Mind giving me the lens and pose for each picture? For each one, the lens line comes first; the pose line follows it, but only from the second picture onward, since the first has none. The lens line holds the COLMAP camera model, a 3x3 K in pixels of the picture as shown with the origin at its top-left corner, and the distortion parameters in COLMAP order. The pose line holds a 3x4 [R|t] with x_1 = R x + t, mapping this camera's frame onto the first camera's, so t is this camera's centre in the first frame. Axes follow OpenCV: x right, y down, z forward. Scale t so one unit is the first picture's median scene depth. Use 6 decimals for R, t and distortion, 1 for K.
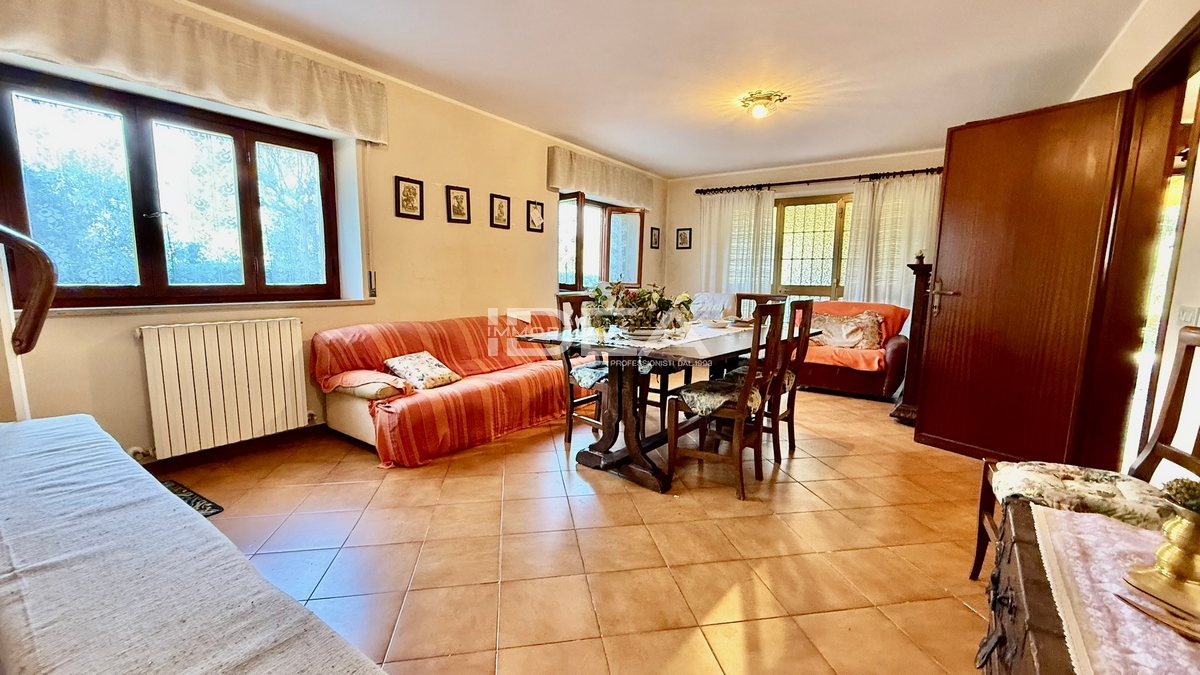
lens RADIAL K [[478.7, 0, 598.2], [0, 478.7, 339.1], [0, 0, 1]] dist [0.000654, 0.000098]
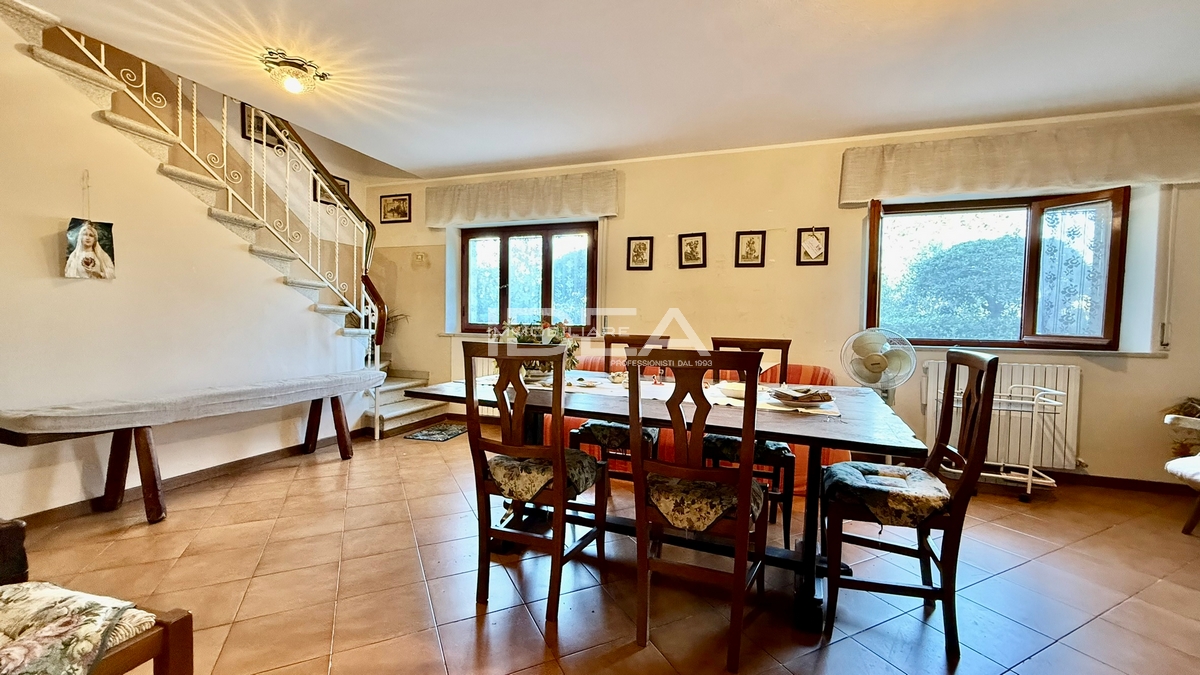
lens RADIAL K [[478.7, 0, 598.2], [0, 478.7, 339.1], [0, 0, 1]] dist [0.000654, 0.000098]
pose [[0.280488, 0.021043, -0.959627, 0.649127], [-0.141190, 0.989789, -0.019564, -0.046385], [0.949417, 0.140977, 0.280595, 0.561706]]
